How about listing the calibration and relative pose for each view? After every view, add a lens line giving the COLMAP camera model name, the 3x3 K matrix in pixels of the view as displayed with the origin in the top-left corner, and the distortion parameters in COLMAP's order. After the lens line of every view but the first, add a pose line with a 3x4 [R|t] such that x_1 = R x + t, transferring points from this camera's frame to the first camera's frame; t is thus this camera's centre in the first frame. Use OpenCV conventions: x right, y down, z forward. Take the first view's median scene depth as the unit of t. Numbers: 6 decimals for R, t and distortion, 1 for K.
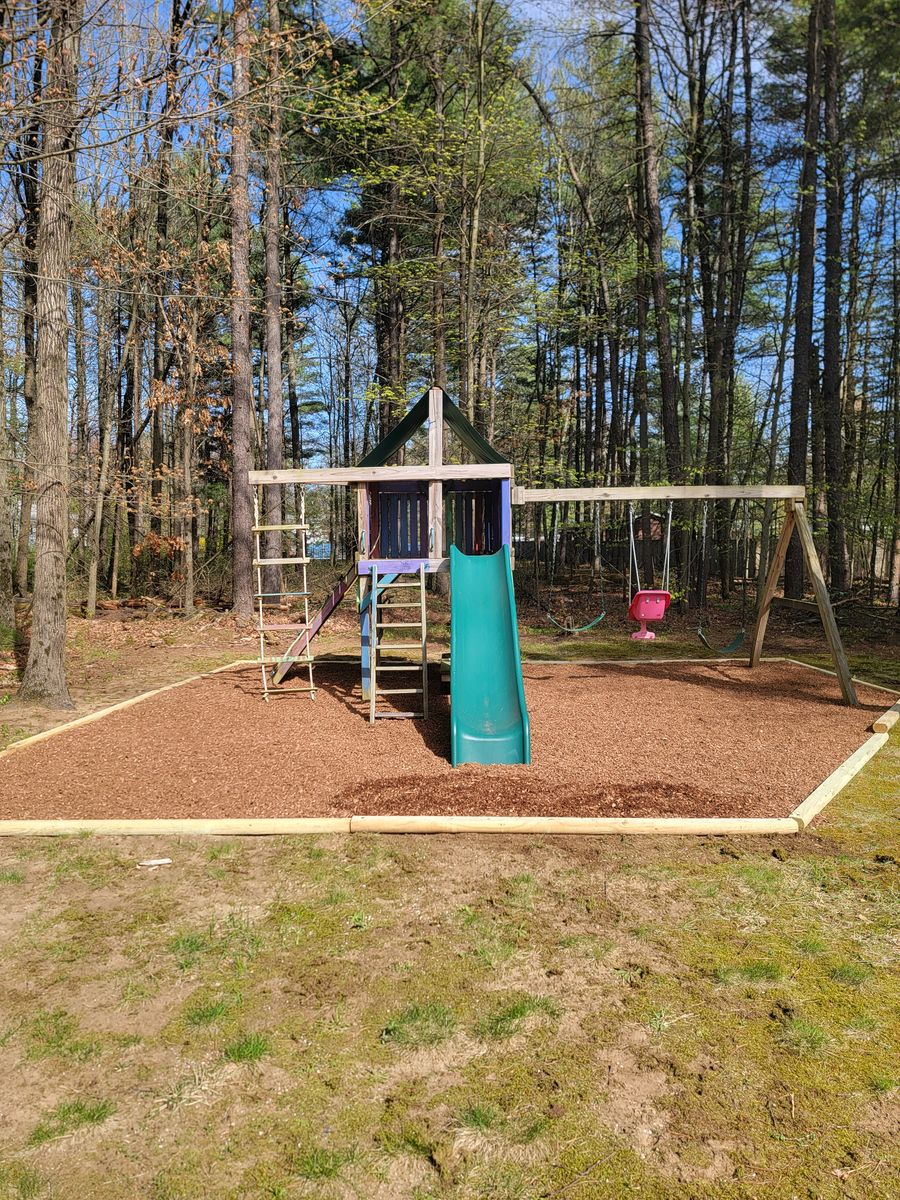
lens RADIAL K [[846.0, 0, 457.0], [0, 846.0, 592.1], [0, 0, 1]] dist [0.051596, -0.003826]
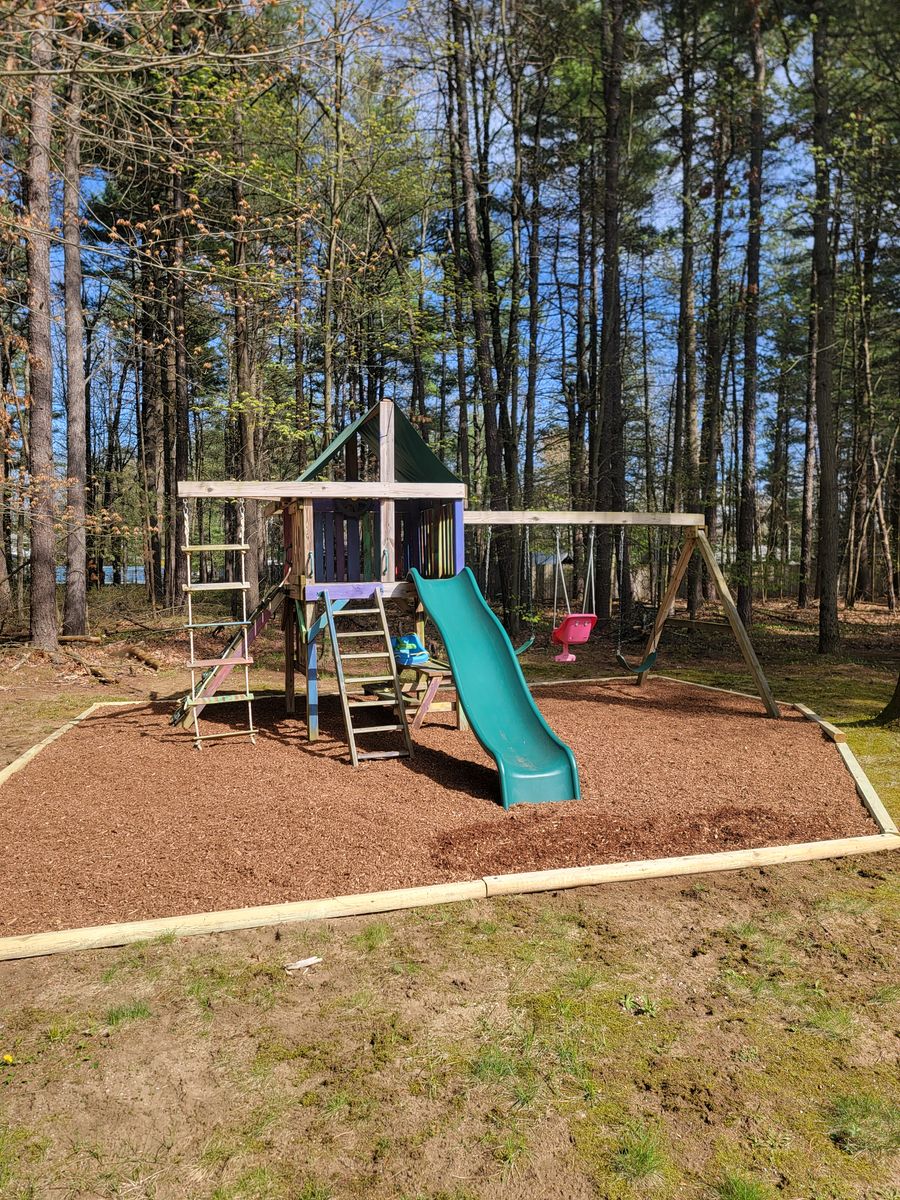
lens RADIAL K [[838.8, 0, 450.0], [0, 838.8, 600.0], [0, 0, 1]] dist [0.039705, -0.002974]
pose [[0.950730, -0.009399, 0.309878, -0.386448], [0.014708, 0.999782, -0.014802, -0.009568], [-0.309671, 0.018630, 0.950661, 0.164115]]
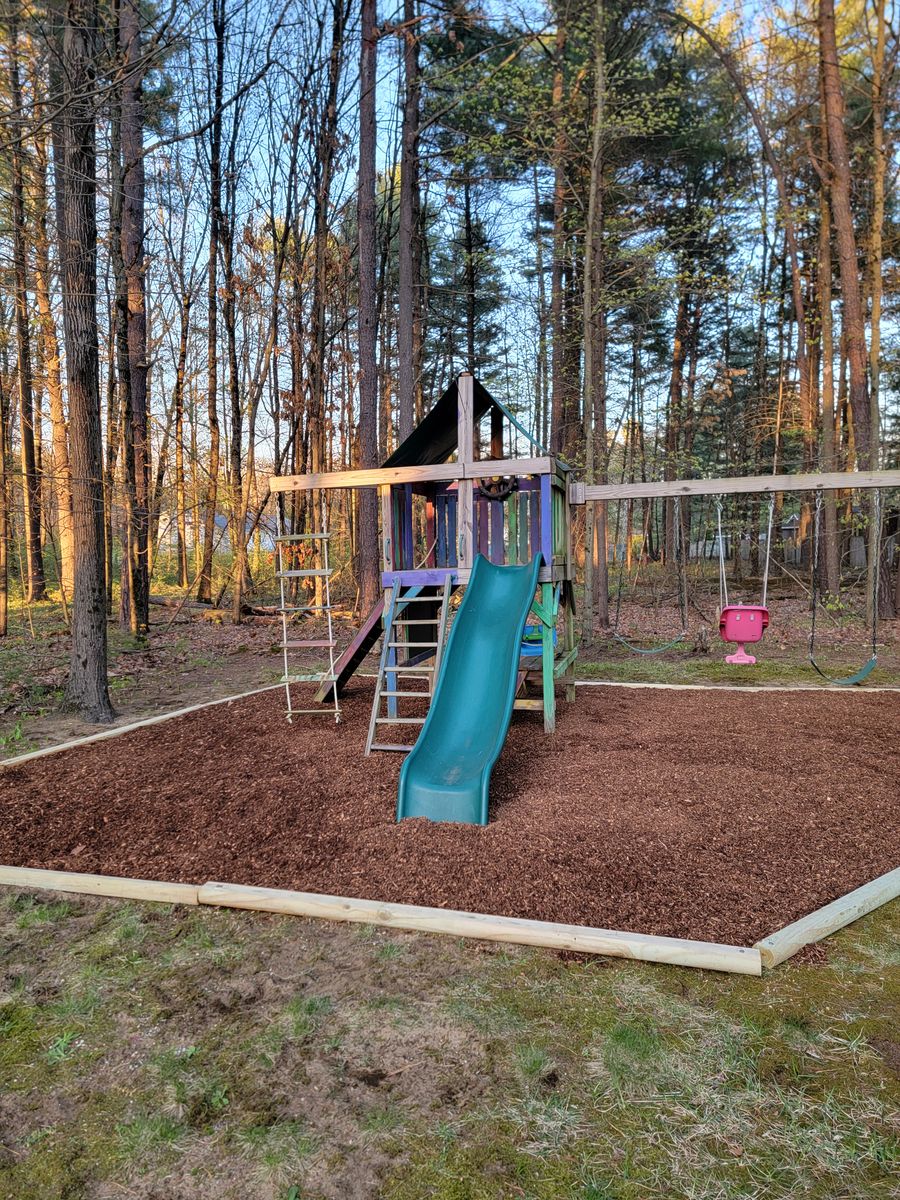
lens RADIAL K [[838.8, 0, 450.0], [0, 838.8, 600.0], [0, 0, 1]] dist [0.039705, -0.002974]
pose [[0.957174, 0.003307, -0.289496, 0.330421], [-0.000703, 0.999958, 0.009097, -0.023639], [0.289514, -0.008504, 0.957136, 0.255576]]
